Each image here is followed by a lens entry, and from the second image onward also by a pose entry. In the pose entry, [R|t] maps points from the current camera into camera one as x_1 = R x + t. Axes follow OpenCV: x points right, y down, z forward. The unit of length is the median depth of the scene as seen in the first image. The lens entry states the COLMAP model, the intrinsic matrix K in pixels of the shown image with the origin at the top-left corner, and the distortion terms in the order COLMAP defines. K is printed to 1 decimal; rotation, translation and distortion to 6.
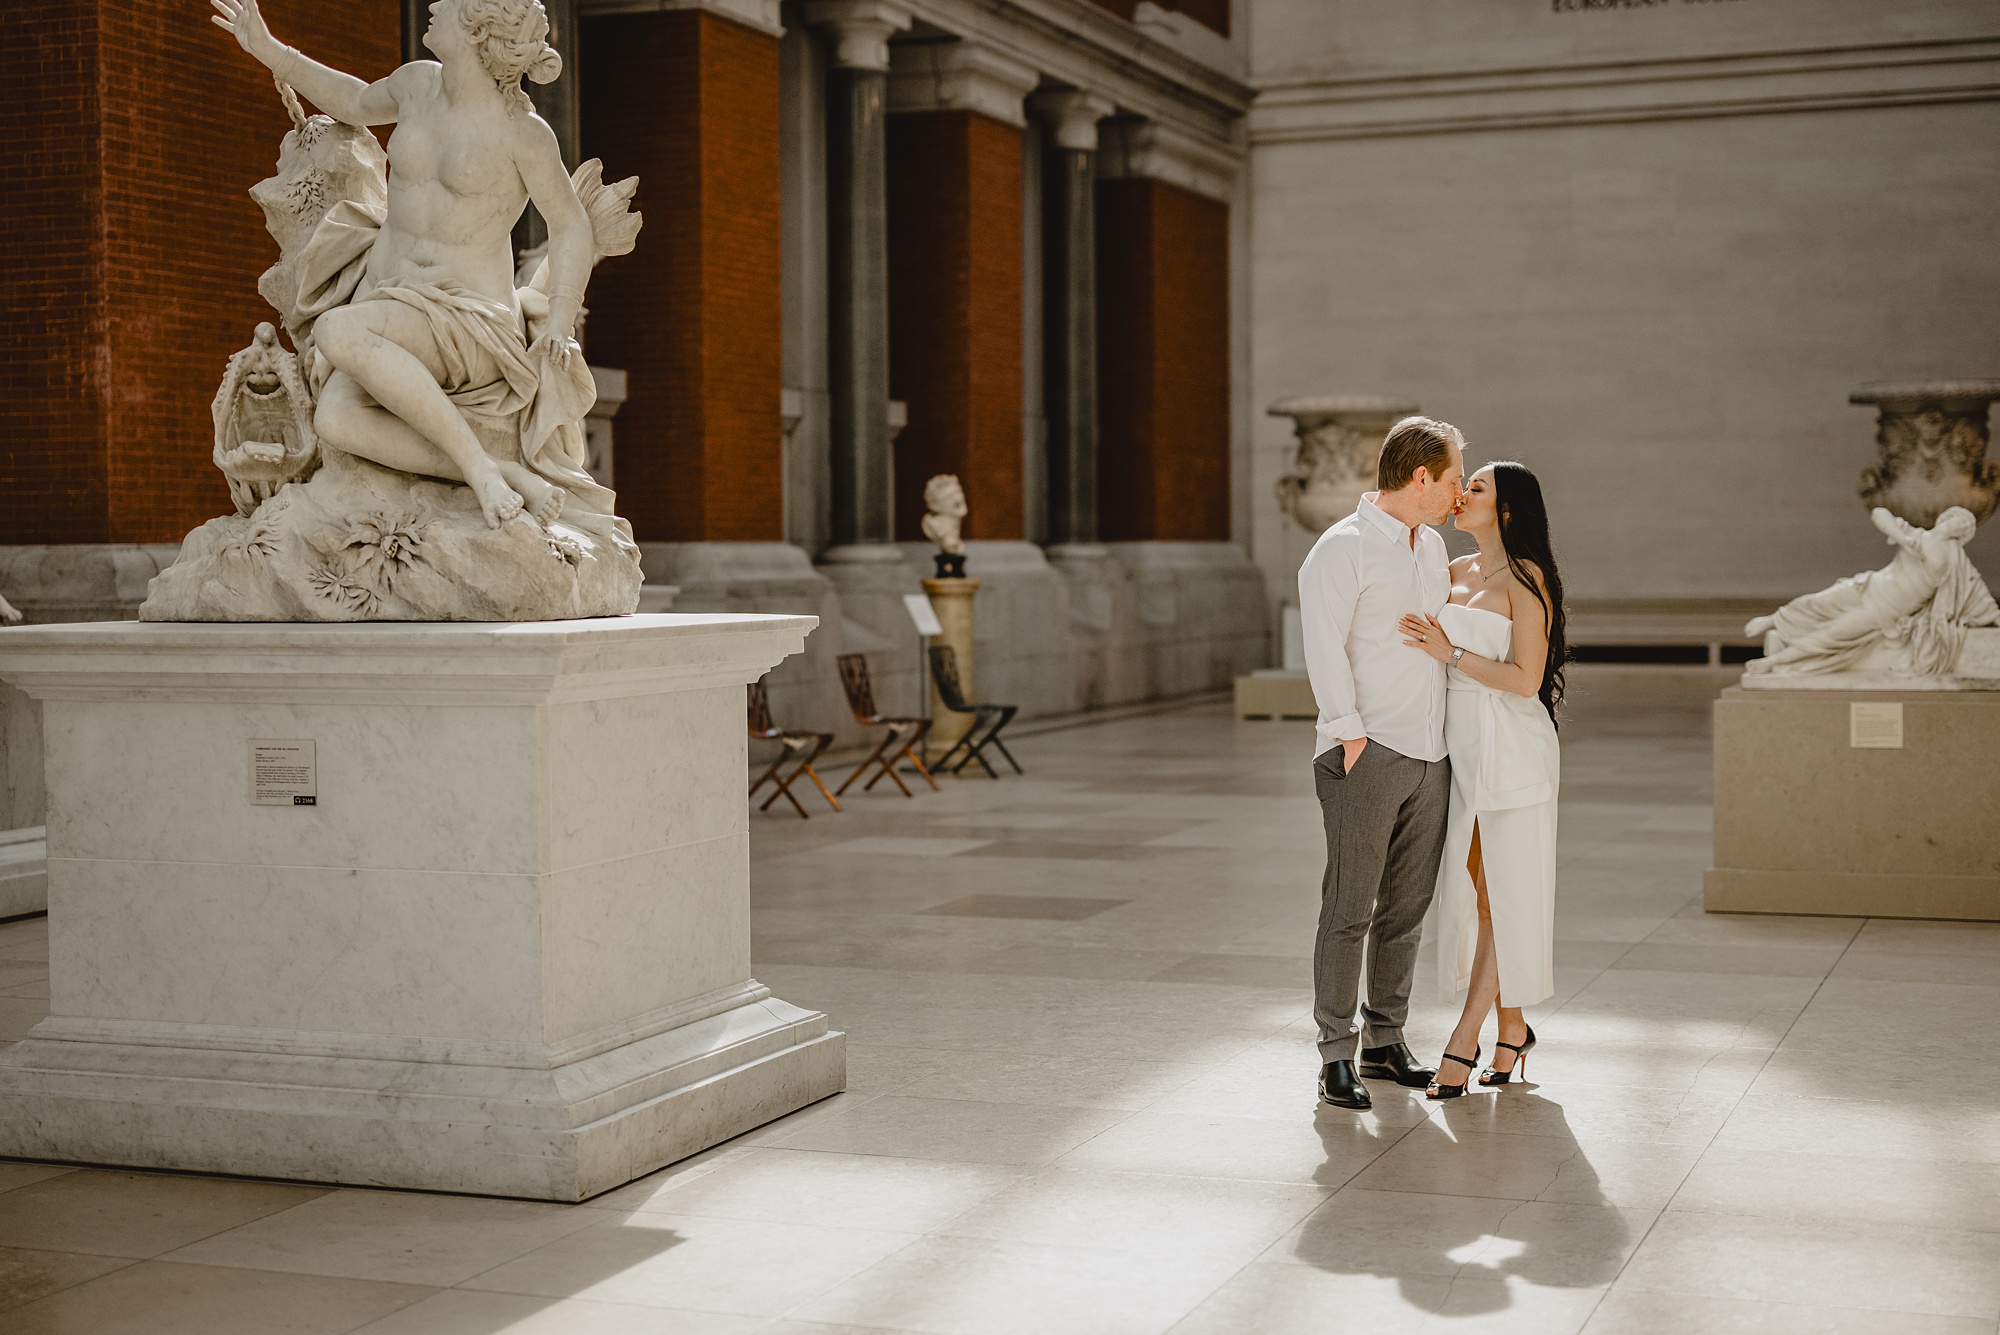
lens RADIAL K [[3024.5, 0, 1000.0], [0, 3024.5, 667.5], [0, 0, 1]] dist [-0.003504, 0.035561]
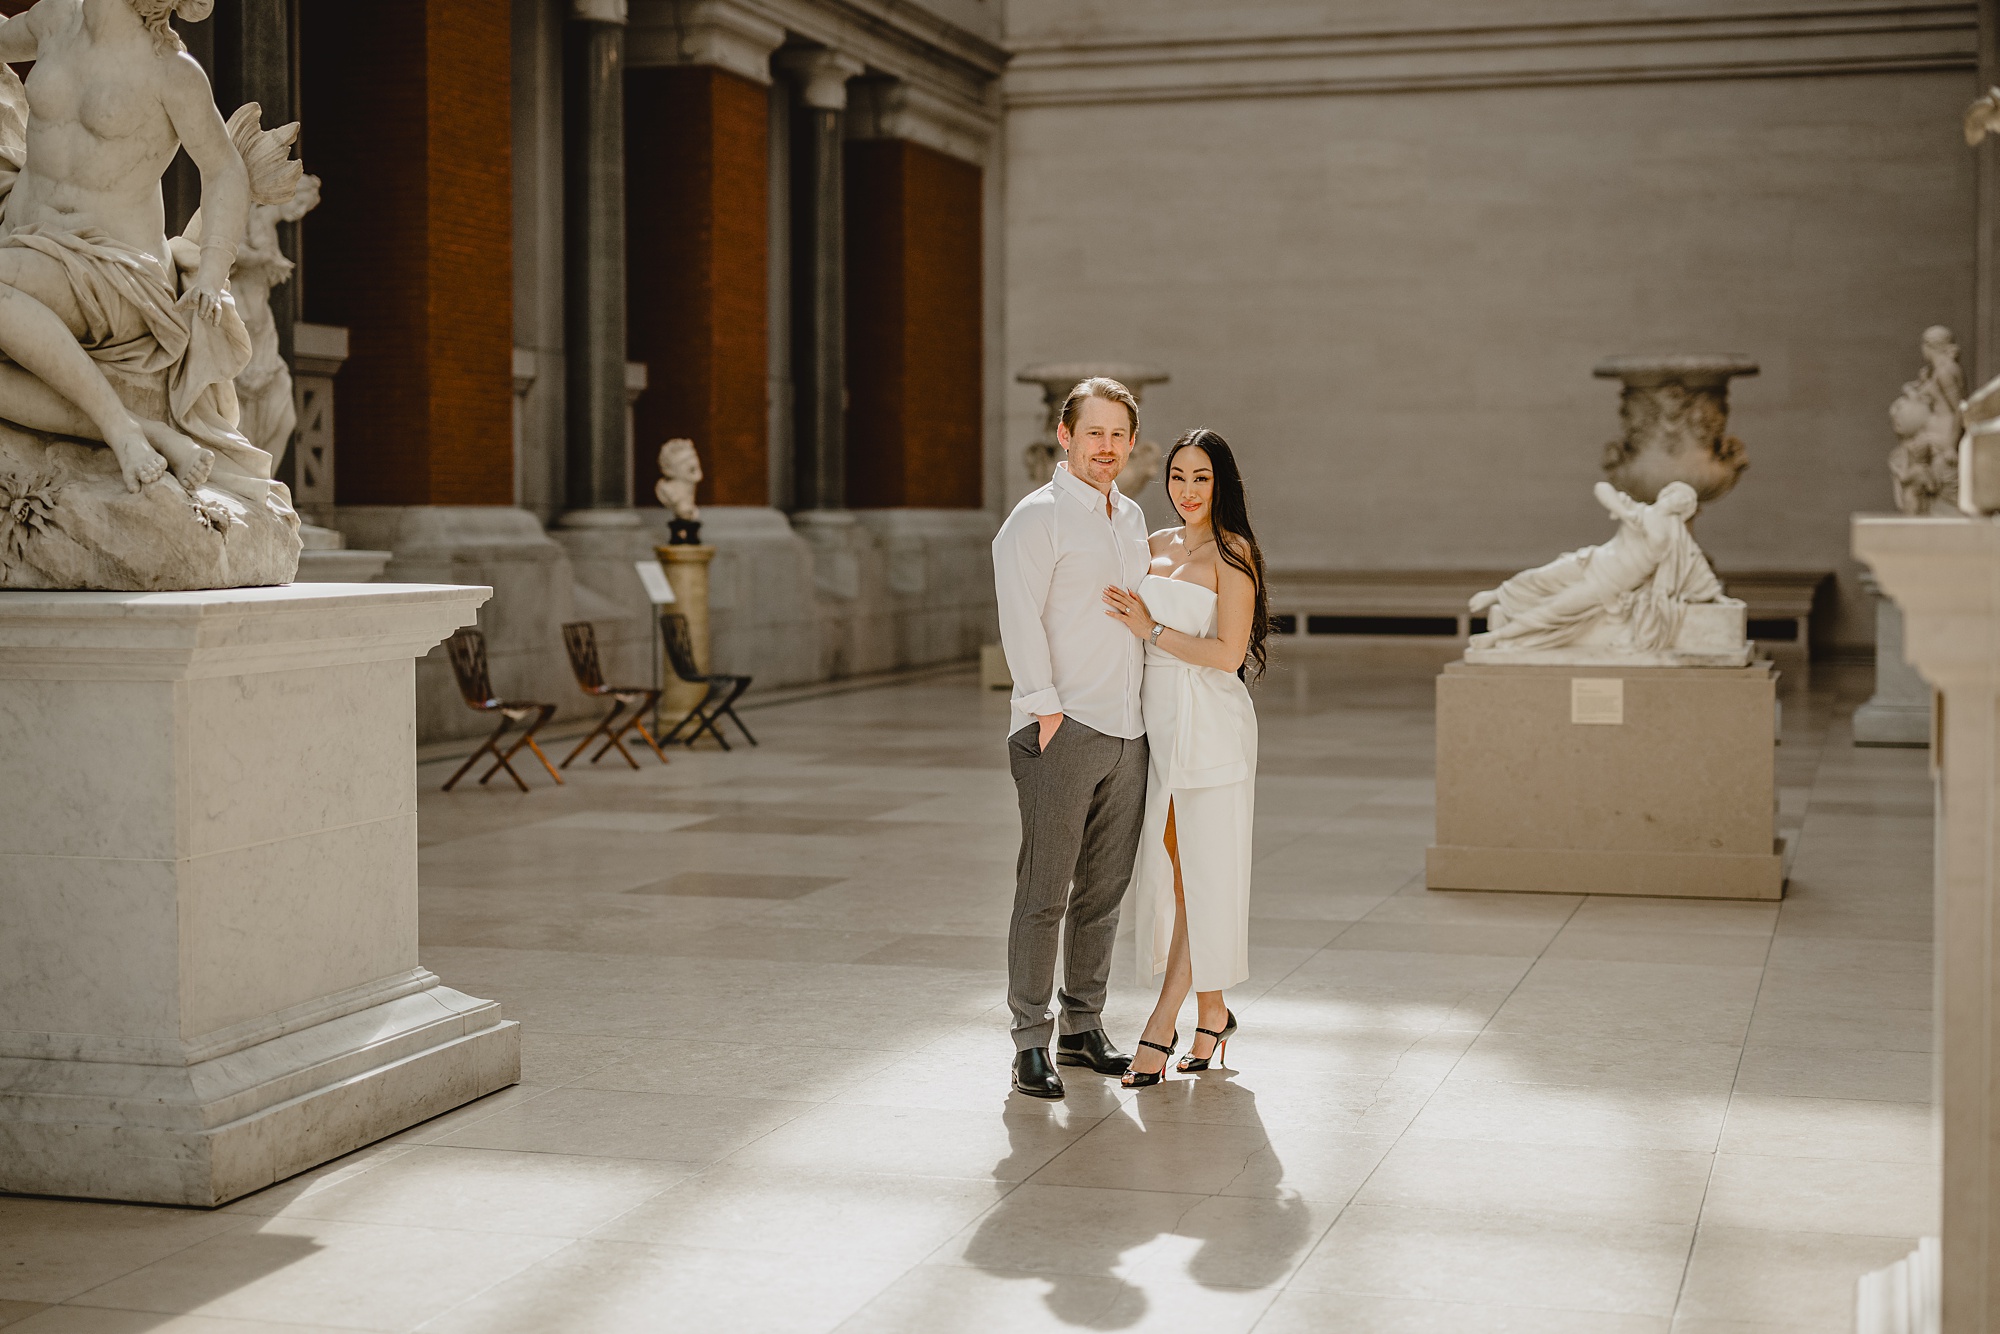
lens RADIAL K [[3031.7, 0, 1035.1], [0, 3031.7, 648.1], [0, 0, 1]] dist [-0.004329, 0.055927]
pose [[0.996517, 0.004486, 0.083264, 0.015424], [-0.004900, 0.999977, 0.004766, -0.001478], [-0.083240, -0.005157, 0.996516, 0.015525]]
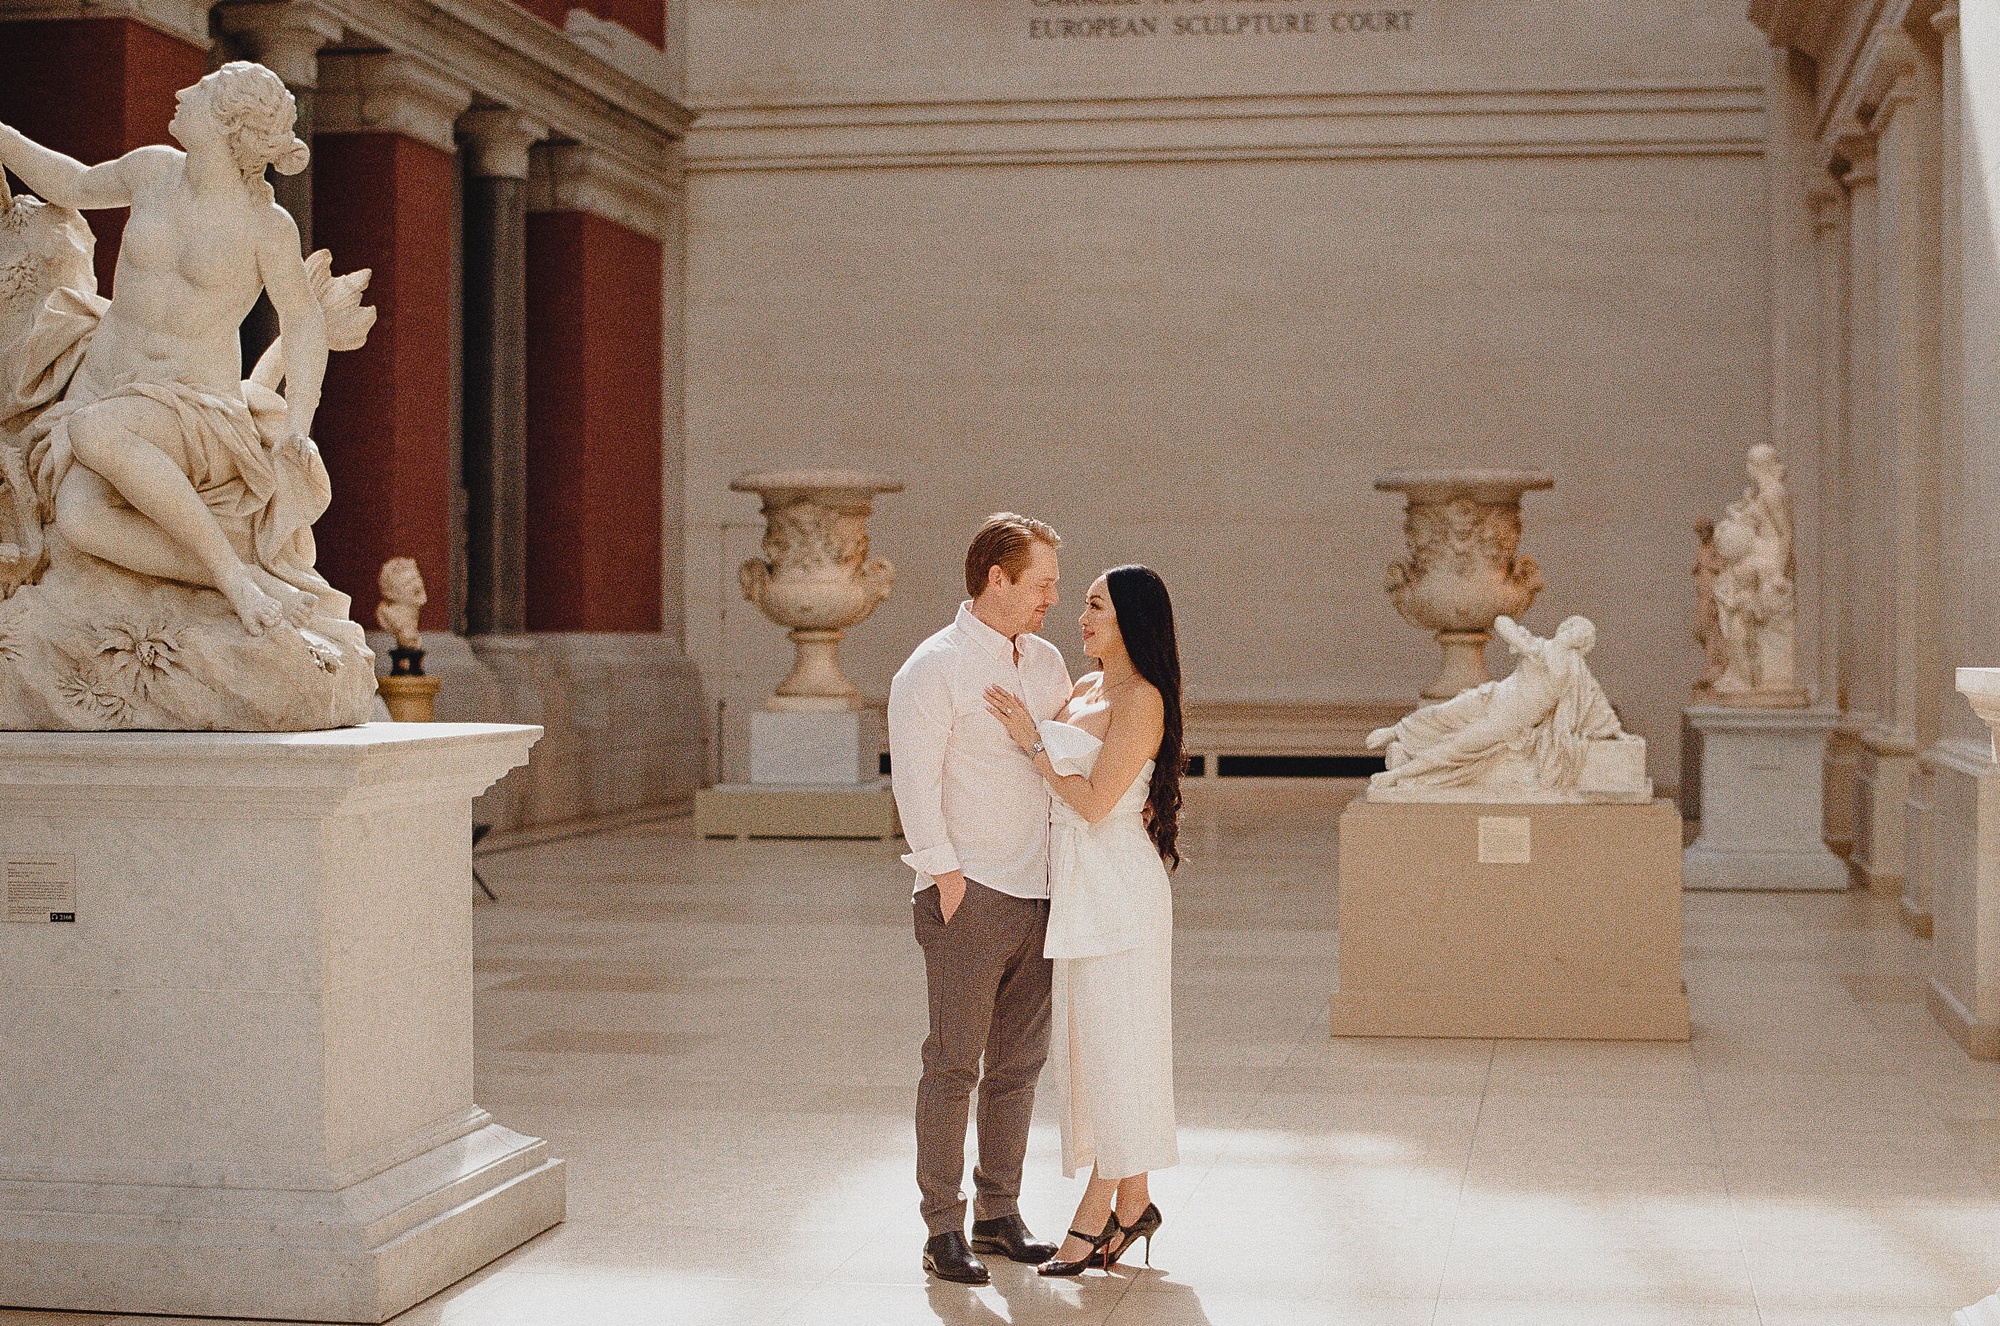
lens RADIAL K [[3817.2, 0, 1000.0], [0, 3817.2, 663.0], [0, 0, 1]] dist [-0.136914, -0.092289]
pose [[0.976393, 0.007863, 0.215859, -0.088740], [-0.001296, 0.999533, -0.030544, -0.000177], [-0.215999, 0.029543, 0.975947, -0.106010]]
